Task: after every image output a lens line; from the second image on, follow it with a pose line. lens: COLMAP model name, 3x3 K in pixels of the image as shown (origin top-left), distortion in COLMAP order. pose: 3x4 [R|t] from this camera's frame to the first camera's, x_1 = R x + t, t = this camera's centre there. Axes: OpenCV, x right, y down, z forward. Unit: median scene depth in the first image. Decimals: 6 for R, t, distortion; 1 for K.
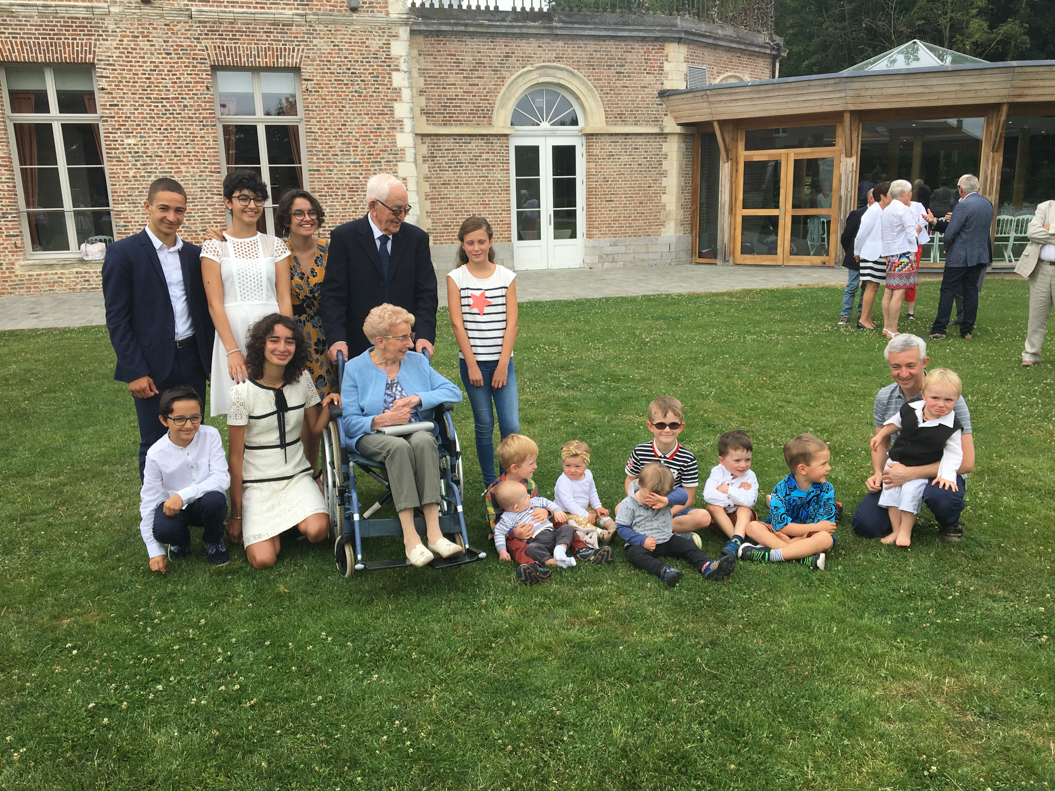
lens RADIAL K [[891.3, 0, 532.5], [0, 891.3, 396.5], [0, 0, 1]] dist [0.044023, -0.019885]
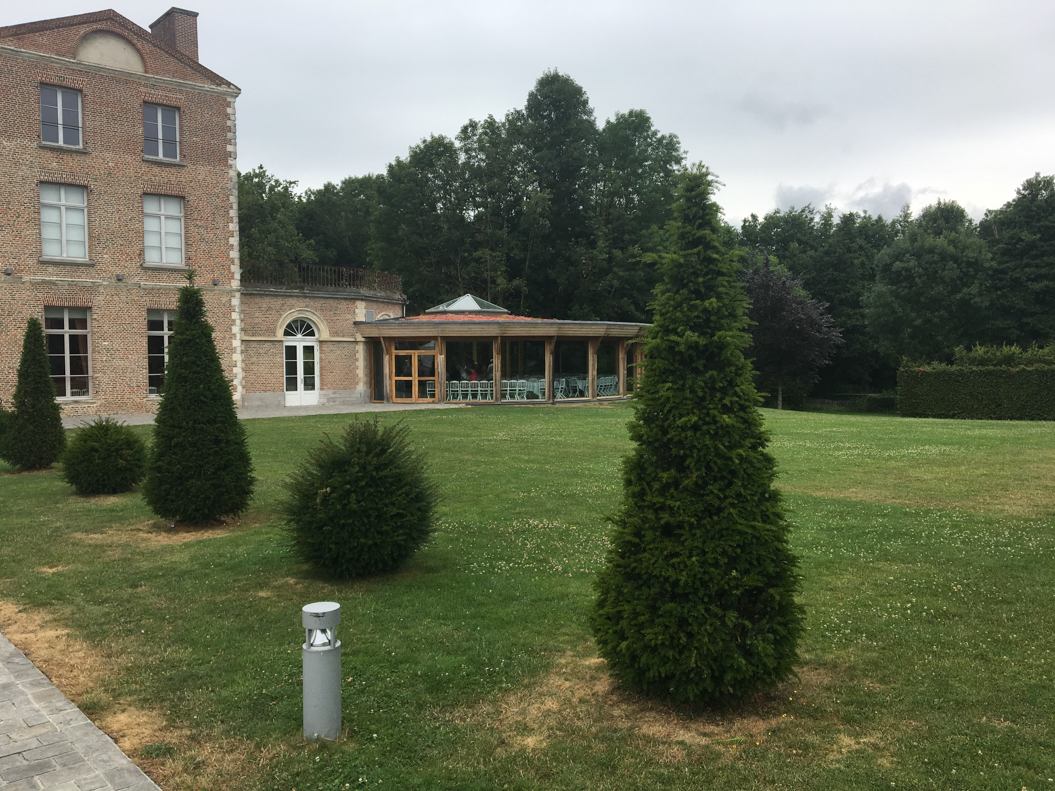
lens RADIAL K [[891.3, 0, 528.7], [0, 891.3, 394.4], [0, 0, 1]] dist [0.044023, -0.019885]
pose [[0.909356, -0.002197, 0.416014, -0.359882], [0.078808, 0.982790, -0.167075, 0.211205], [-0.408487, 0.184715, 0.893878, -1.018658]]
